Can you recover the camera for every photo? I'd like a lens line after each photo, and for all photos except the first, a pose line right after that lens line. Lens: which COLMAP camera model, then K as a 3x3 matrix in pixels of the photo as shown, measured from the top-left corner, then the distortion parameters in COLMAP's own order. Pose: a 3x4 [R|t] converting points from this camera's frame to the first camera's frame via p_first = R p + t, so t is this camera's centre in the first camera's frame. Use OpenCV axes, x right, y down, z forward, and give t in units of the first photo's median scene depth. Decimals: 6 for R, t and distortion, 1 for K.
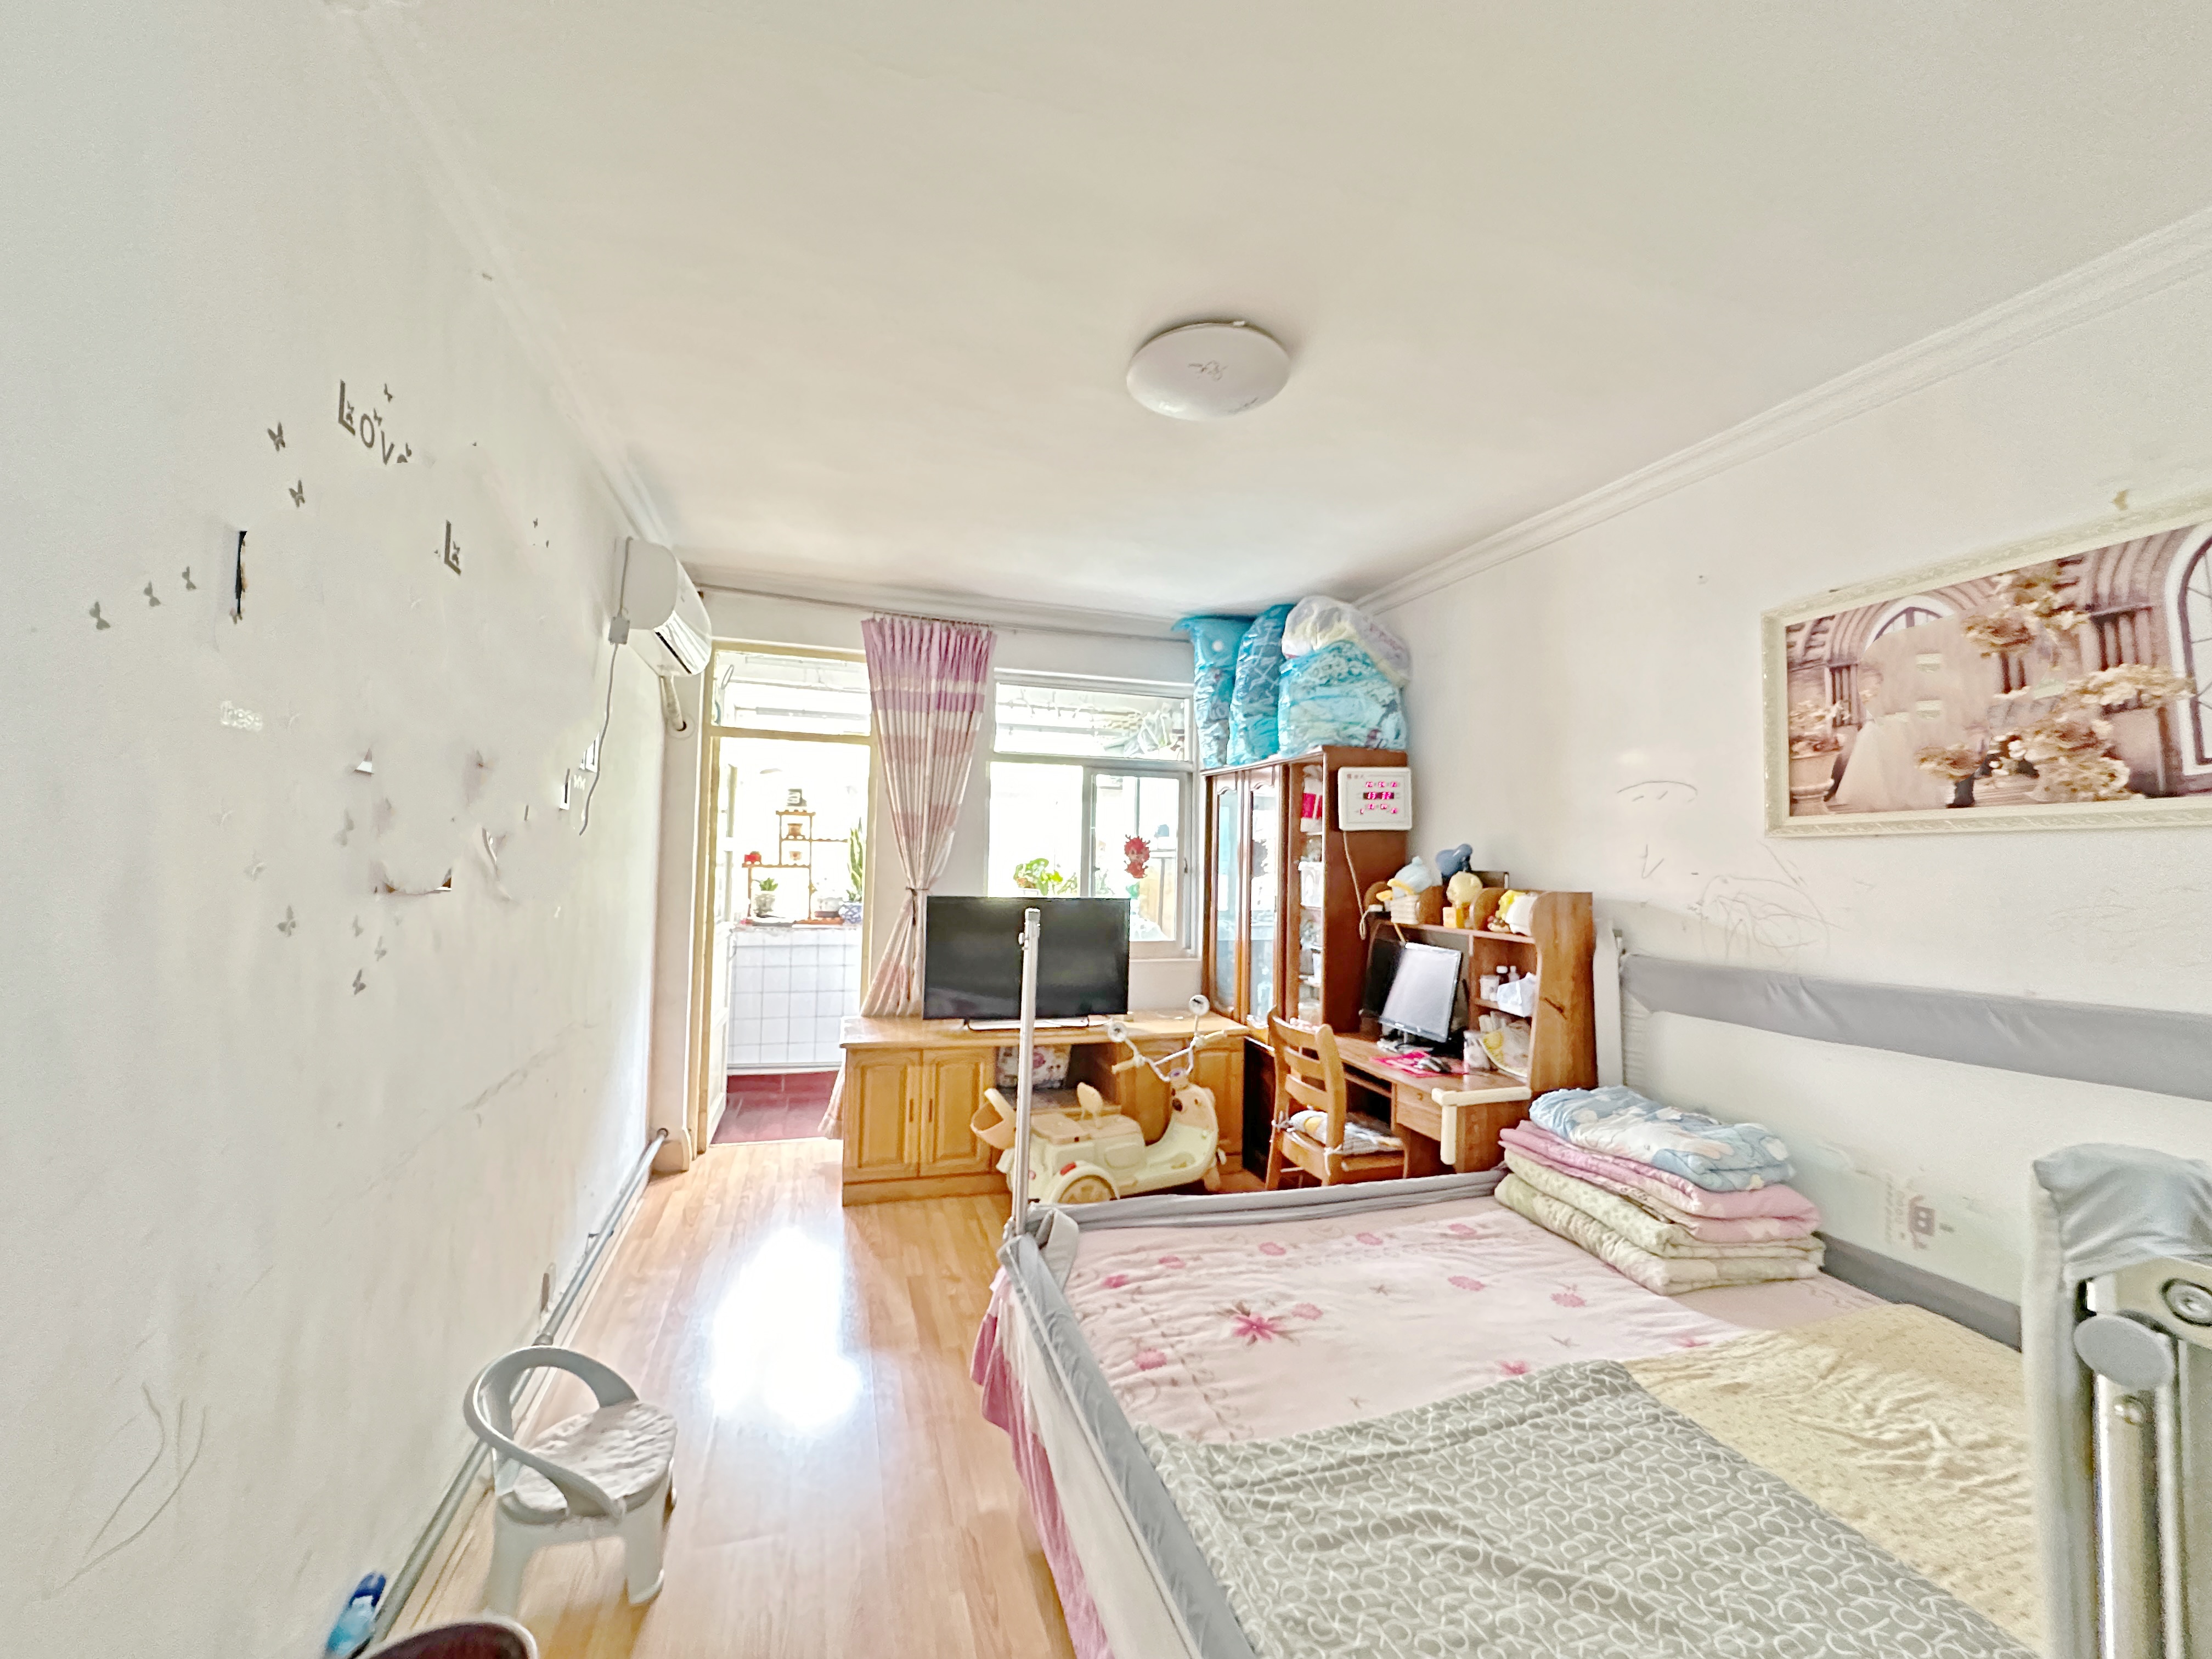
lens RADIAL K [[882.5, 0, 1108.4], [0, 882.5, 819.4], [0, 0, 1]] dist [-0.000821, -0.000071]
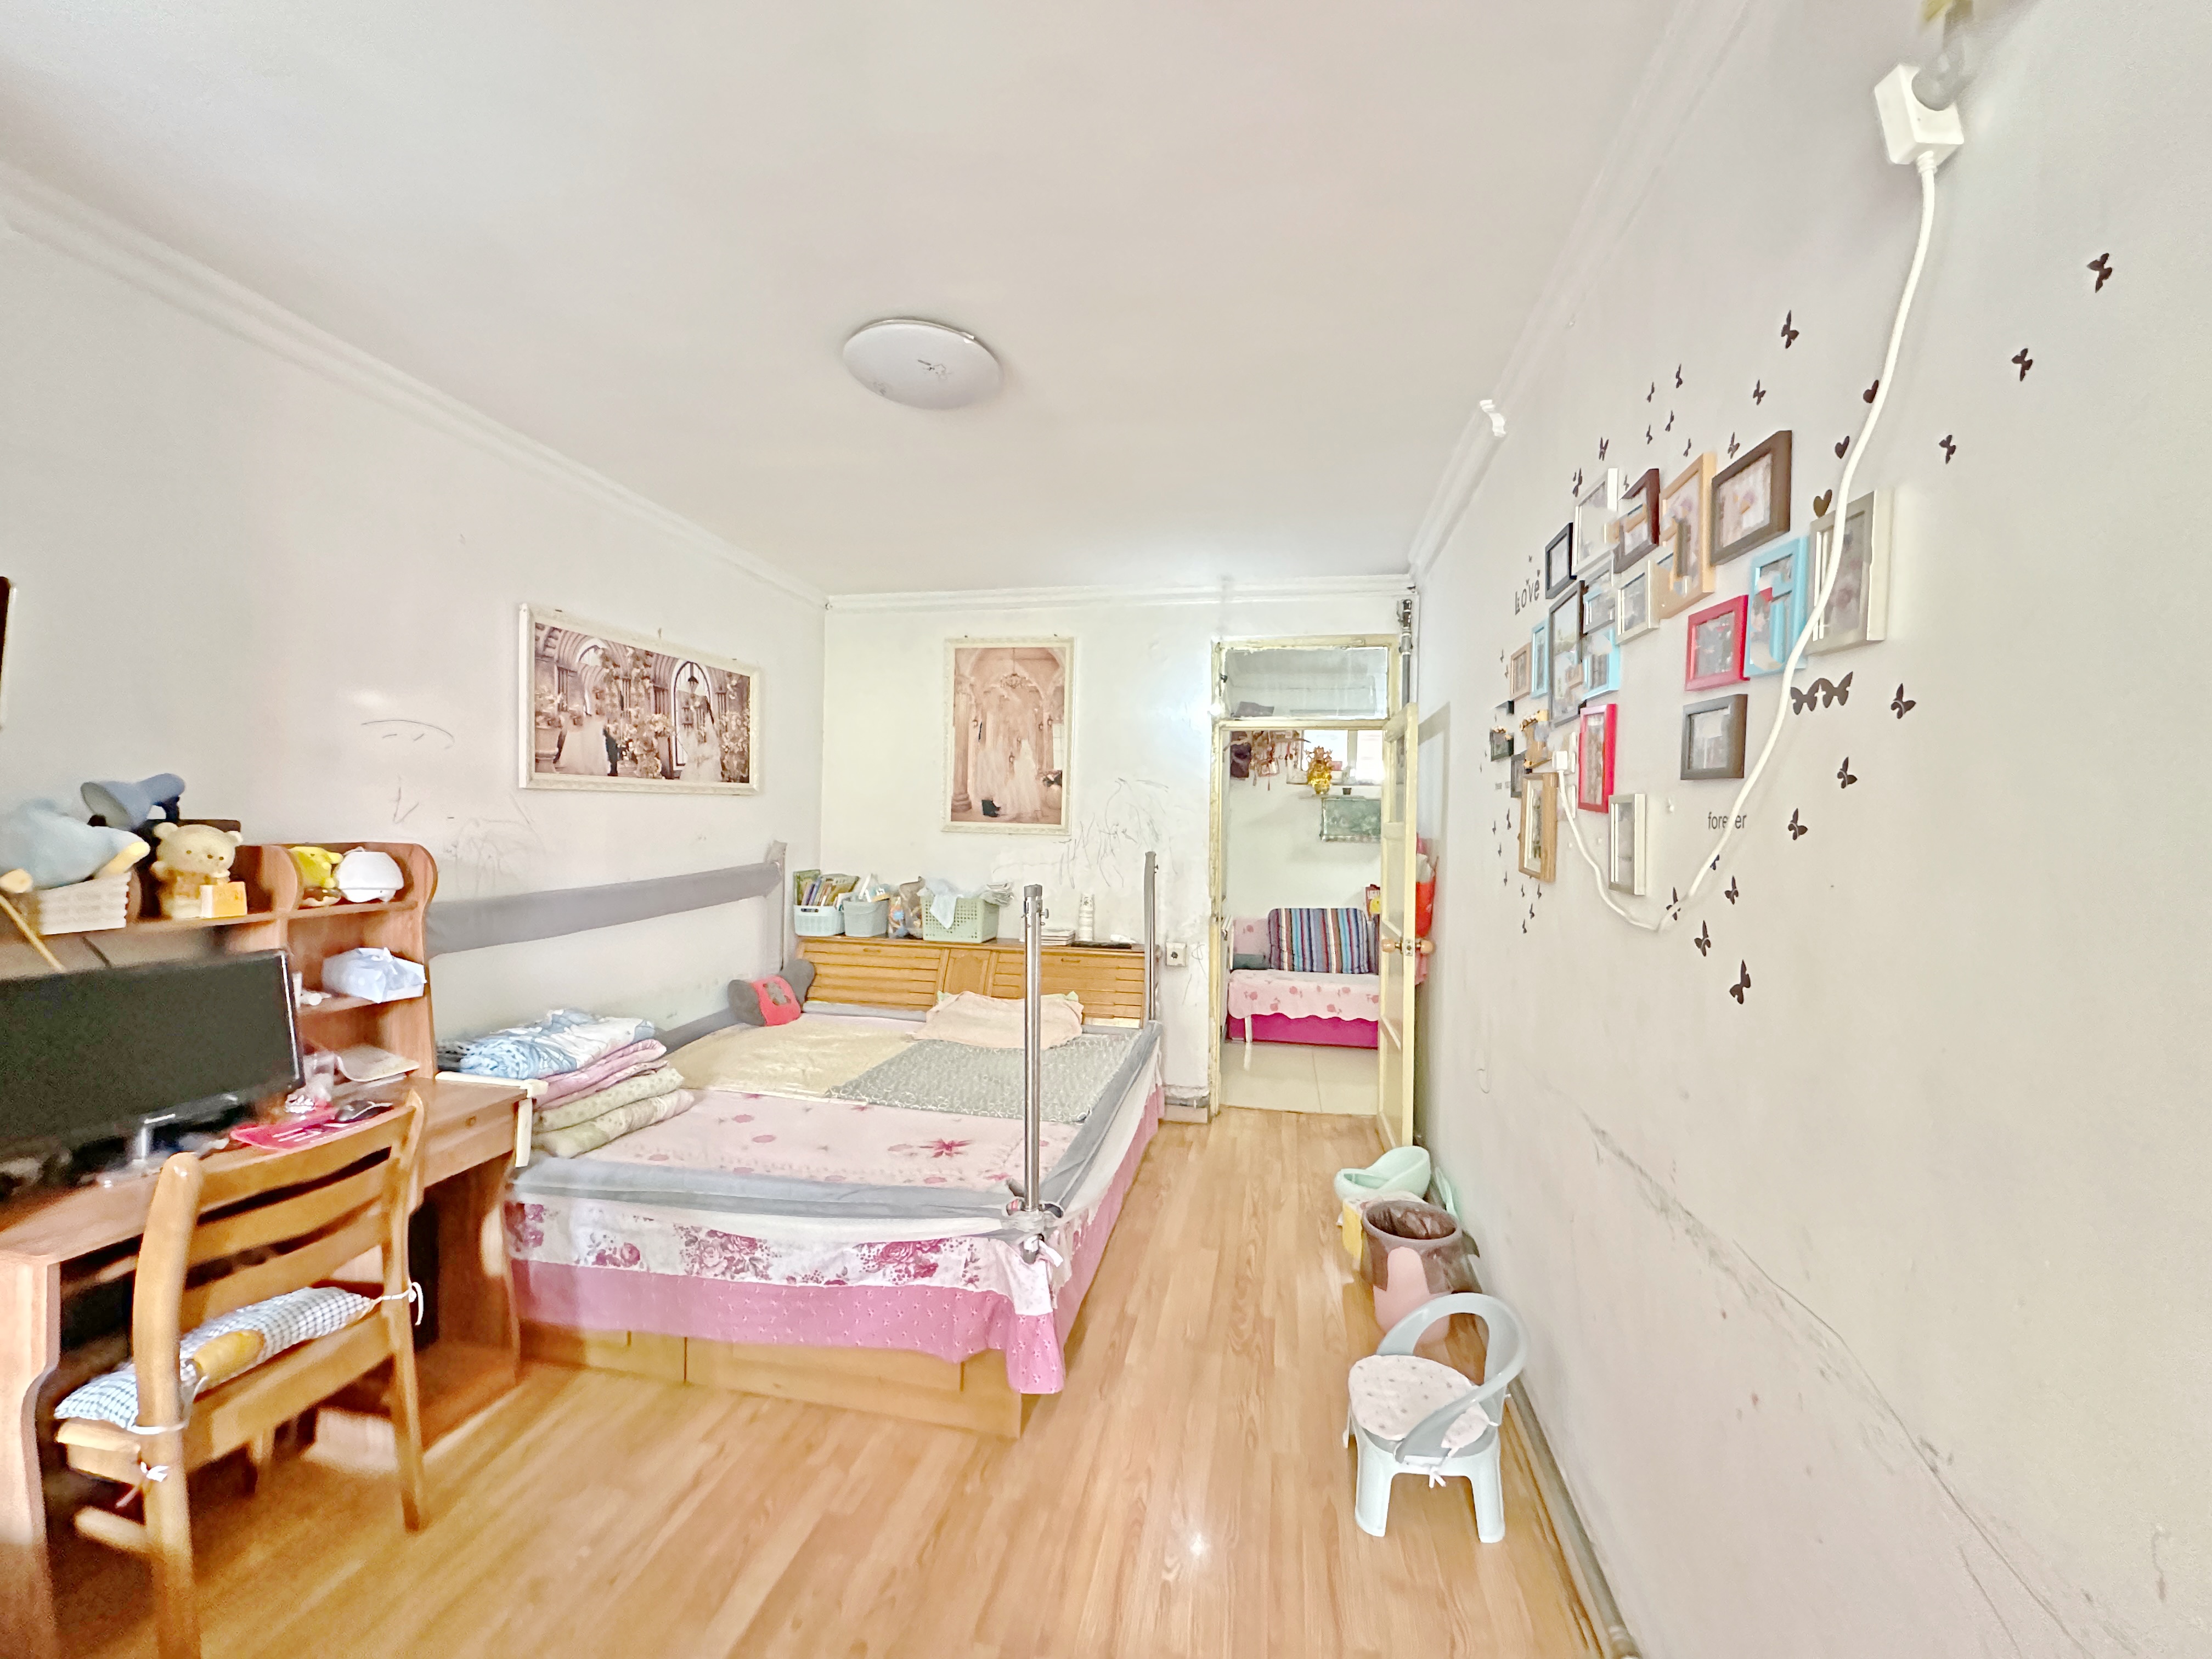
lens RADIAL K [[882.5, 0, 1109.6], [0, 882.5, 831.4], [0, 0, 1]] dist [-0.000821, -0.000071]
pose [[-0.872437, -0.027728, 0.487938, -0.617120], [-0.042792, 0.998889, -0.019749, 0.076116], [-0.486849, -0.038110, -0.872655, 1.793656]]
